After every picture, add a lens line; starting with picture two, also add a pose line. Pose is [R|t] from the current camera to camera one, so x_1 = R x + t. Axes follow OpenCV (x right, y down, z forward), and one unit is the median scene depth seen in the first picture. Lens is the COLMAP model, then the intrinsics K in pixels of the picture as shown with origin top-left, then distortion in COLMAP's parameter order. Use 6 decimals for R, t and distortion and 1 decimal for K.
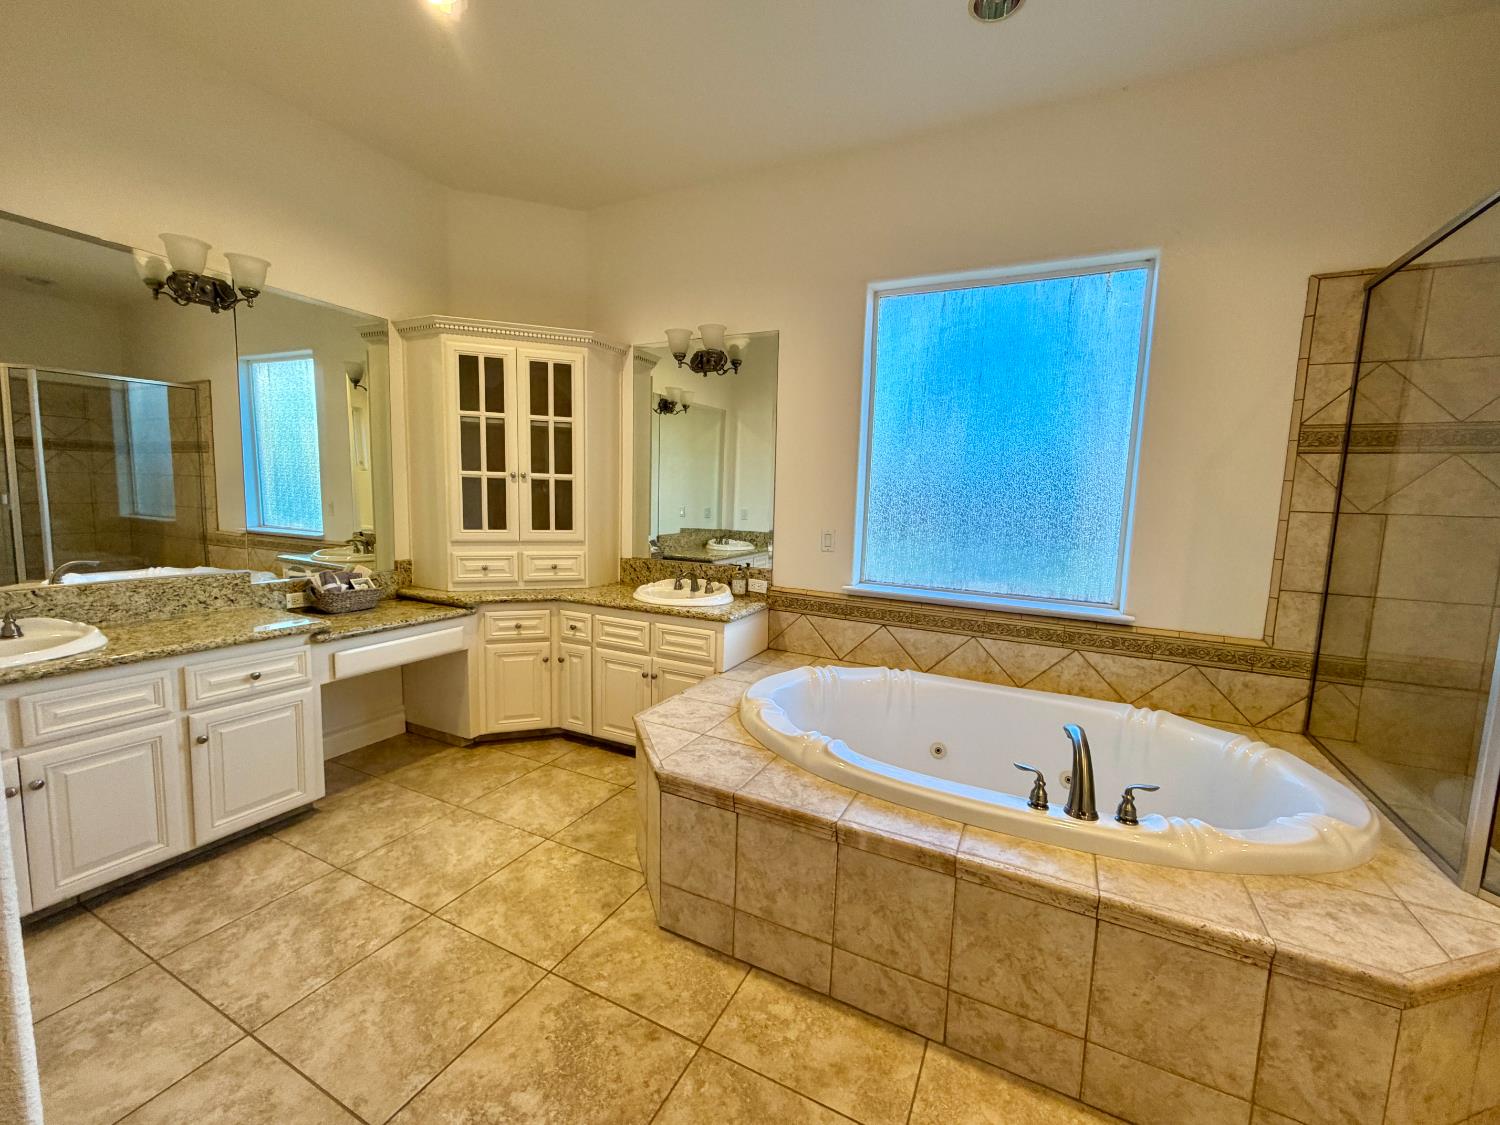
lens RADIAL K [[615.7, 0, 748.6], [0, 615.7, 563.4], [0, 0, 1]] dist [-0.002241, 0.000571]
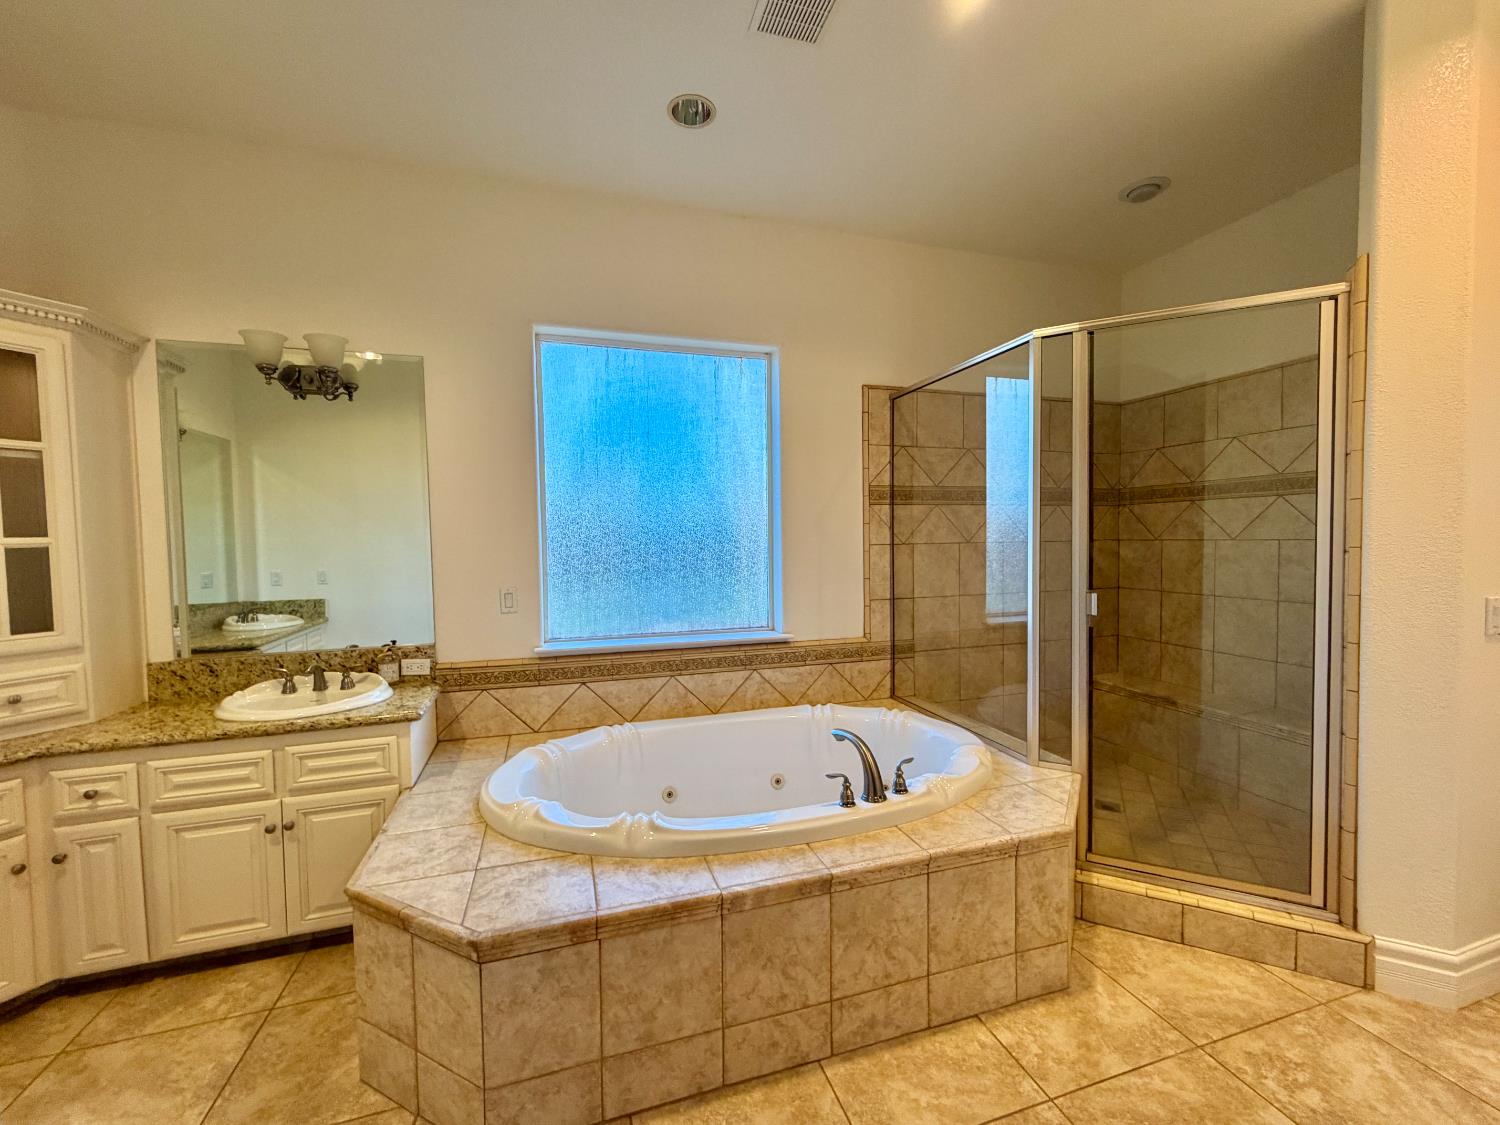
lens RADIAL K [[615.7, 0, 750.2], [0, 615.7, 562.2], [0, 0, 1]] dist [-0.002241, 0.000571]
pose [[0.714686, -0.067439, 0.696186, -0.306610], [0.115111, 0.993110, -0.021968, -0.042531], [-0.689908, 0.095839, 0.717525, 0.159422]]
